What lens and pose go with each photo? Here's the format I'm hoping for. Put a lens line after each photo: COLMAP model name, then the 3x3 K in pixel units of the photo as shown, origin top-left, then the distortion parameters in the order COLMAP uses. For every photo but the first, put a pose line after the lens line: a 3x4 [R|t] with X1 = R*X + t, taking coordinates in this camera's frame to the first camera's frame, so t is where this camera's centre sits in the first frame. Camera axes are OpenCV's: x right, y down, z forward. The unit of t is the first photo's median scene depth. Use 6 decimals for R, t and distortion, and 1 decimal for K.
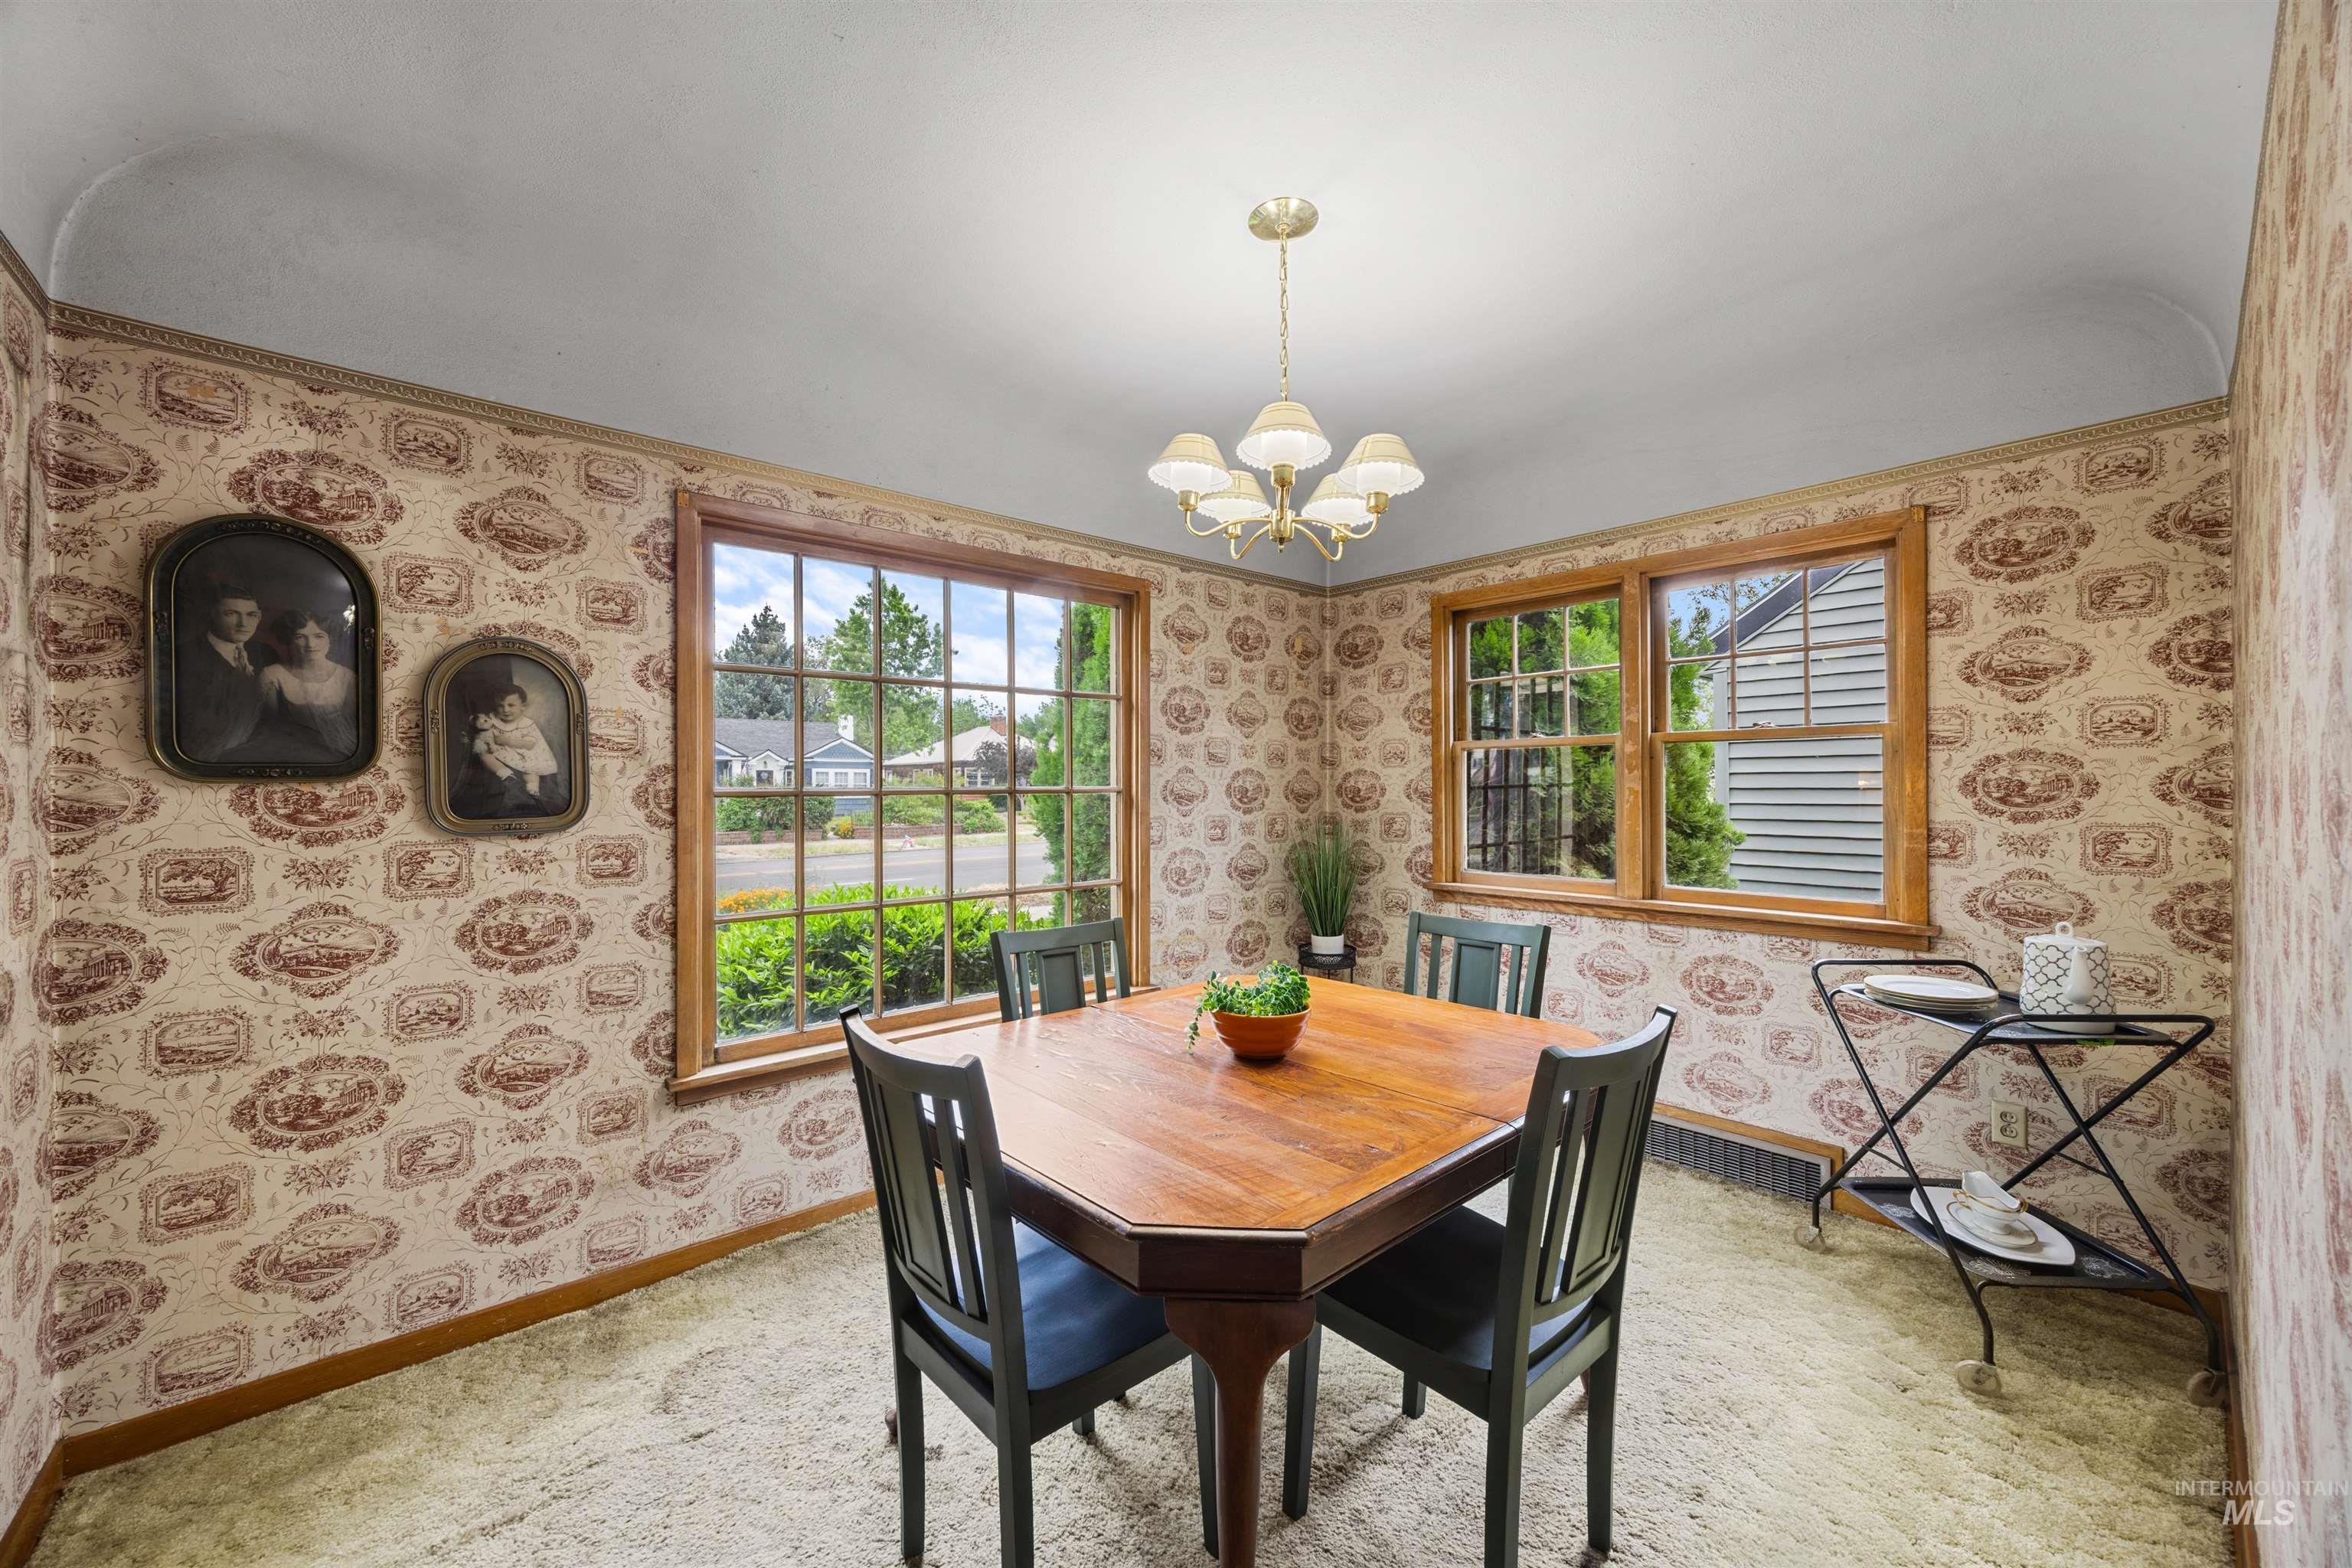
lens RADIAL K [[890.6, 0, 1164.8], [0, 890.6, 779.9], [0, 0, 1]] dist [-0.004919, 0.000539]
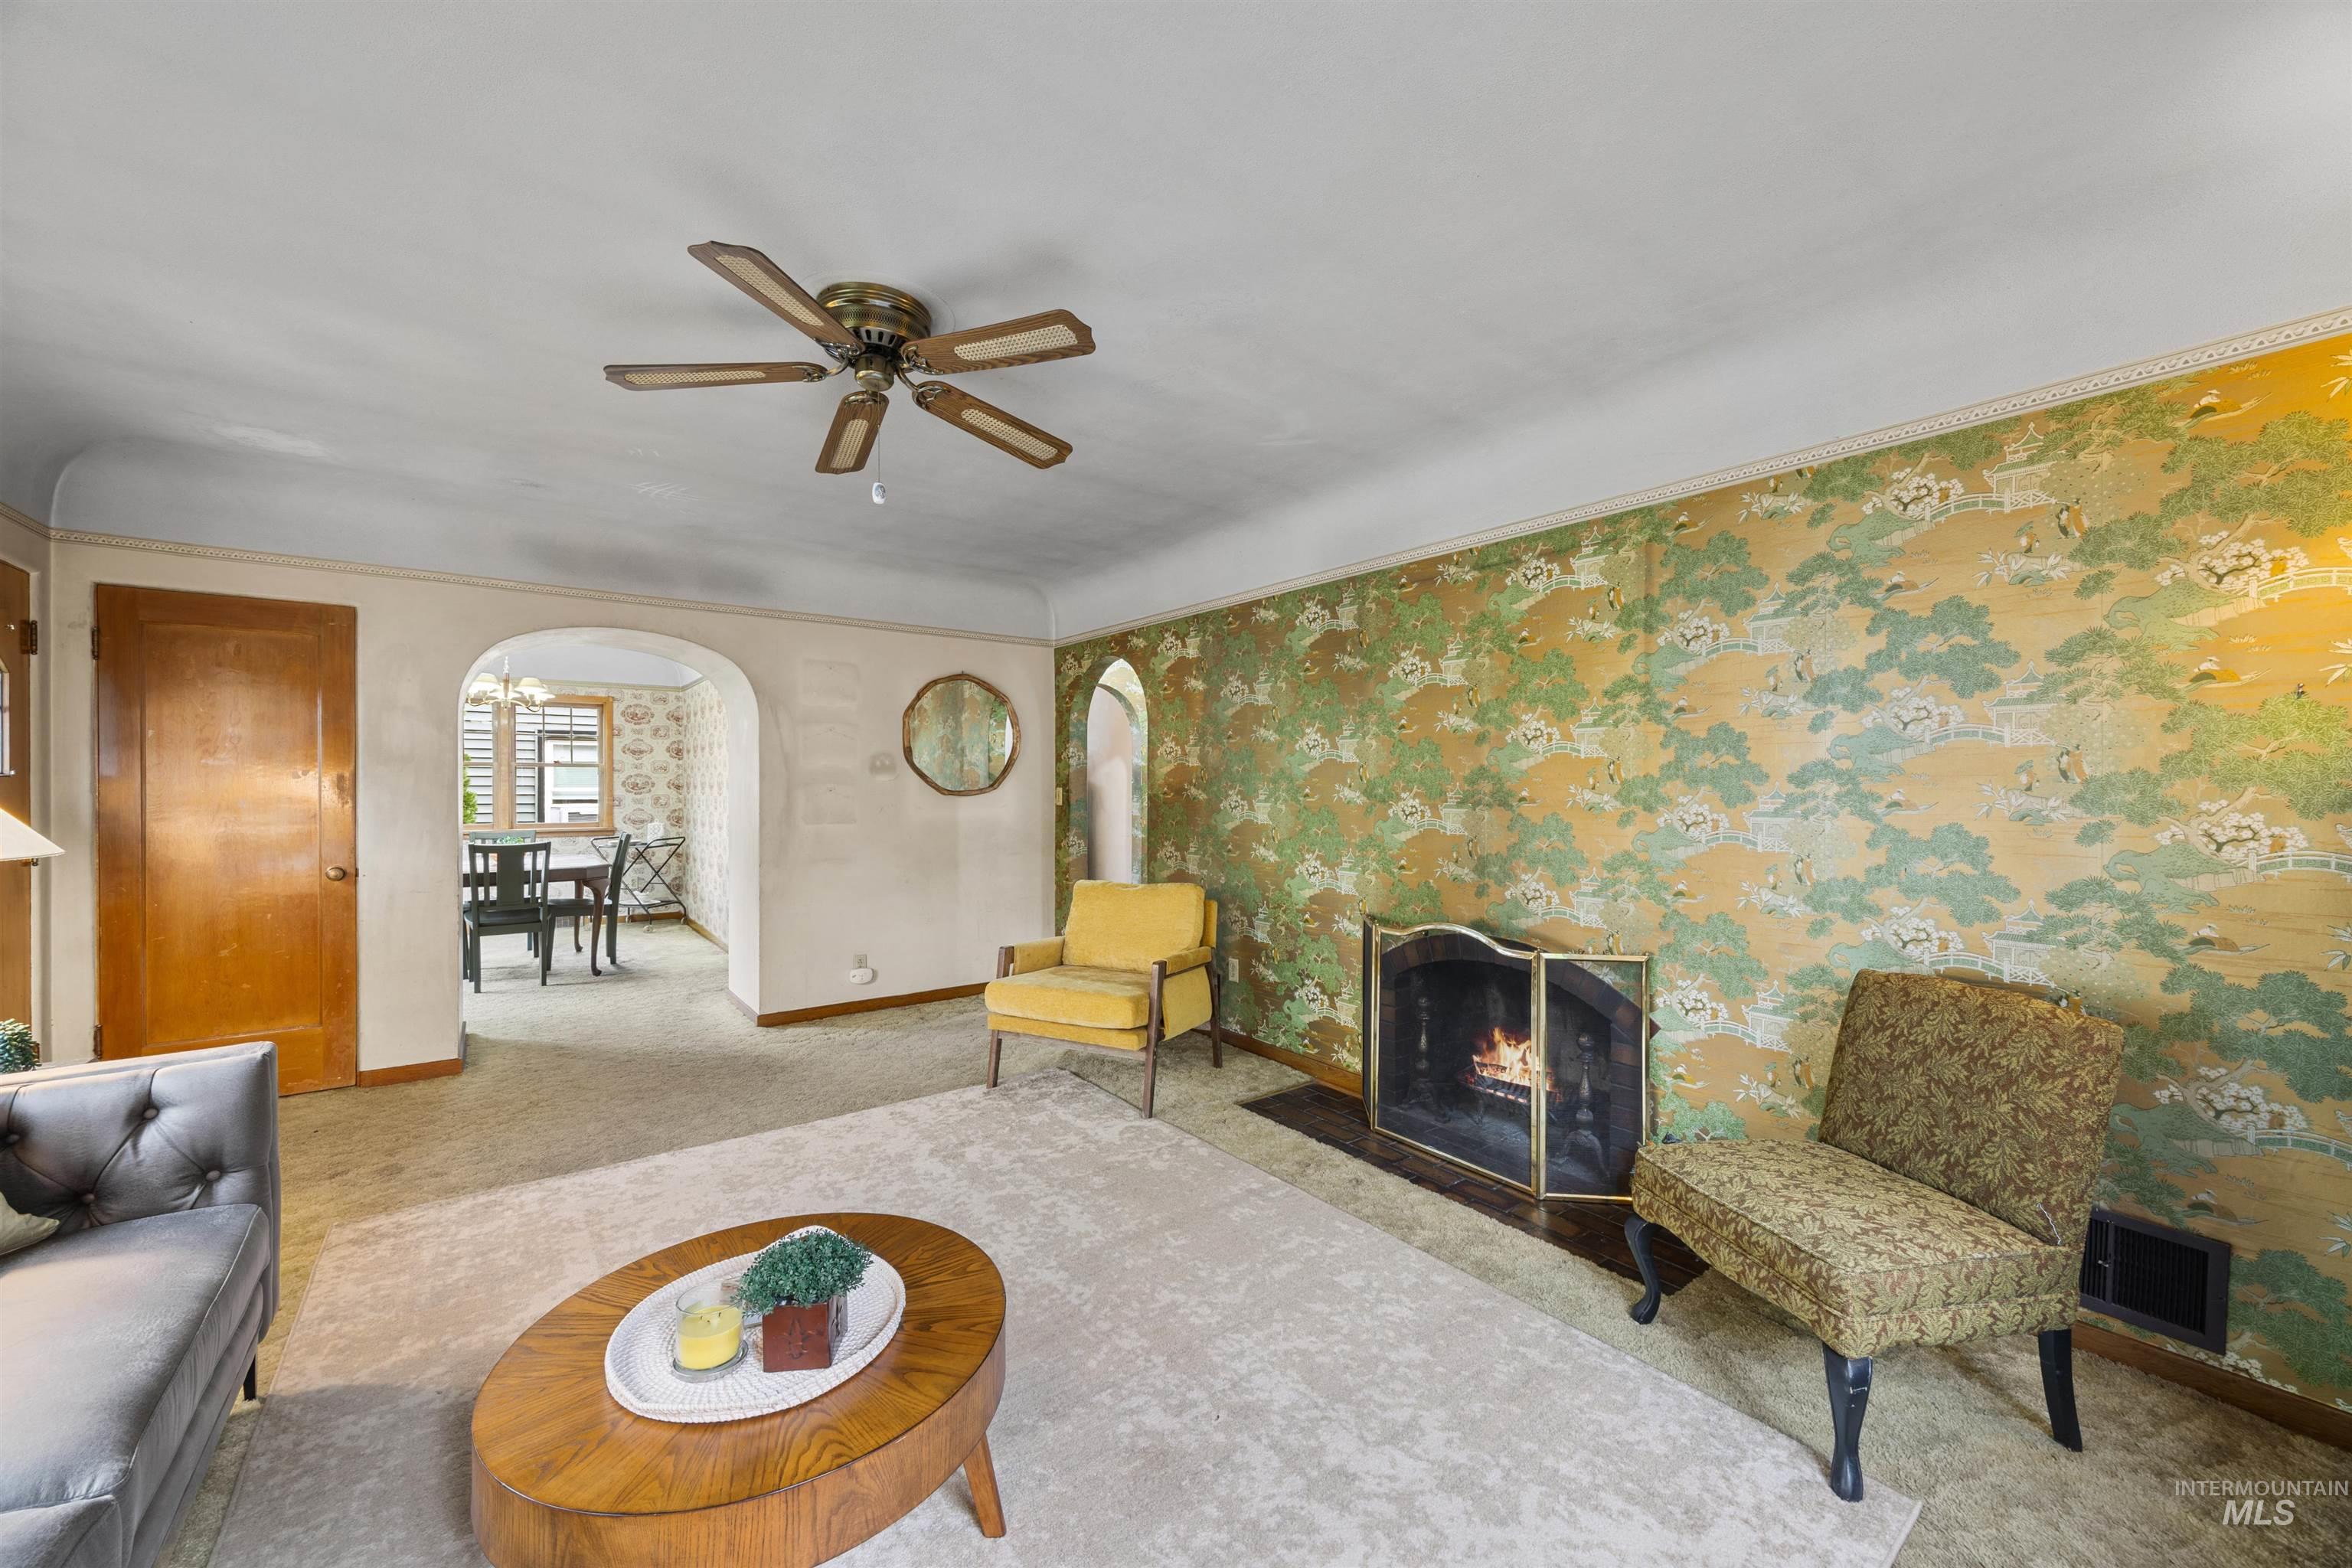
lens RADIAL K [[890.6, 0, 1173.2], [0, 890.6, 795.0], [0, 0, 1]] dist [-0.004919, 0.000539]
pose [[0.054065, -0.008006, 0.998505, -1.555525], [-0.010831, 0.999904, 0.008603, -0.002158], [-0.998479, -0.011280, 0.053974, -0.833427]]
